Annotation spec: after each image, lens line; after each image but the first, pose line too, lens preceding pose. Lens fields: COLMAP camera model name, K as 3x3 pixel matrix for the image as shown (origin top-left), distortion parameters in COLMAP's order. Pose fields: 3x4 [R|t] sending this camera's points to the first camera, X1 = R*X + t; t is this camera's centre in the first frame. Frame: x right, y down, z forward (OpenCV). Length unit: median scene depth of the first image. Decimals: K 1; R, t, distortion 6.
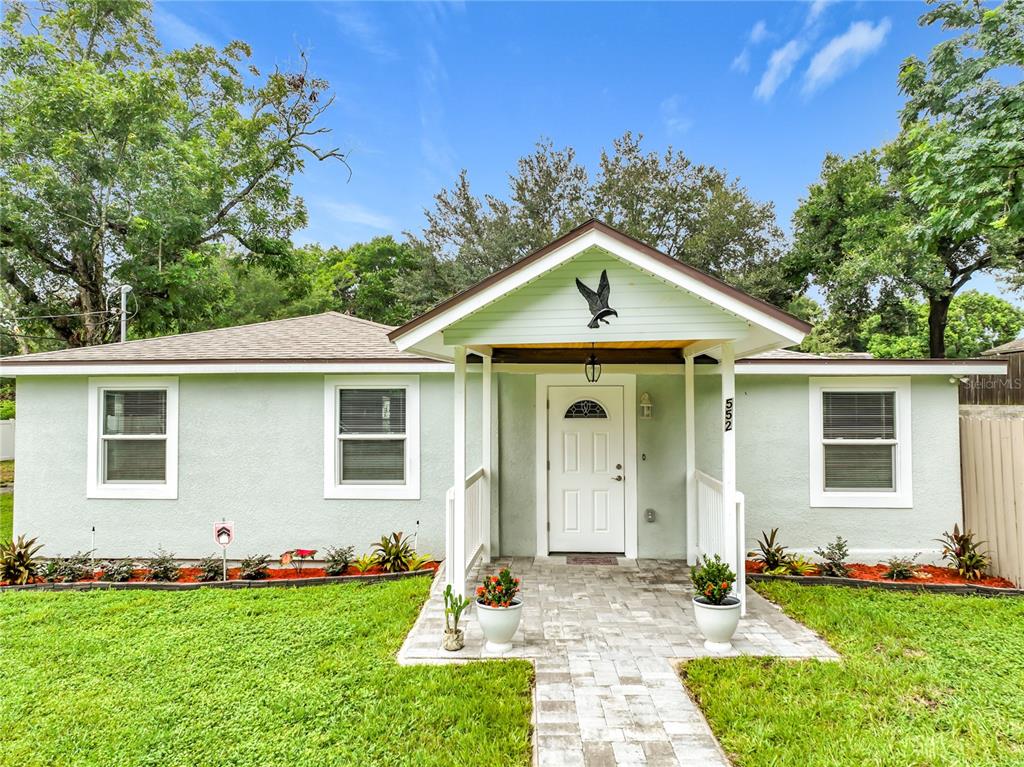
lens RADIAL K [[675.4, 0, 511.4], [0, 675.4, 385.6], [0, 0, 1]] dist [0.002793, 0.002678]
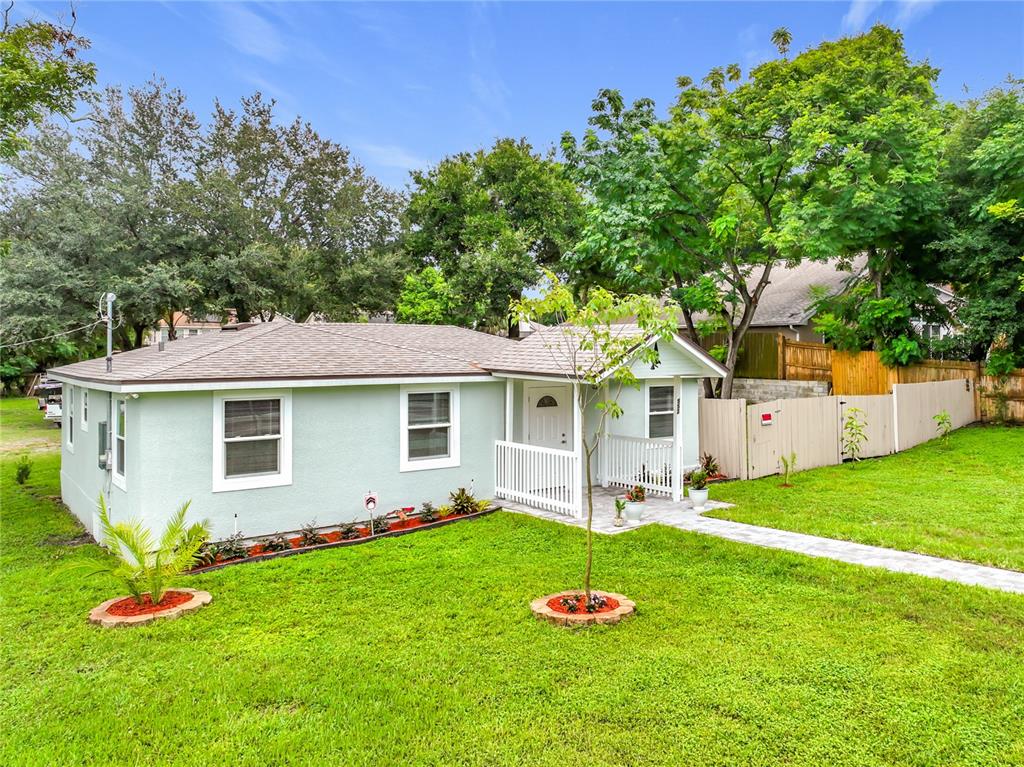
lens RADIAL K [[720.2, 0, 528.2], [0, 720.2, 342.1], [0, 0, 1]] dist [0.002896, 0.003162]
pose [[0.789621, 0.009702, 0.613518, -0.981802], [-0.007157, 0.999953, -0.006602, -0.095070], [-0.613553, 0.000823, 0.789653, -0.346420]]
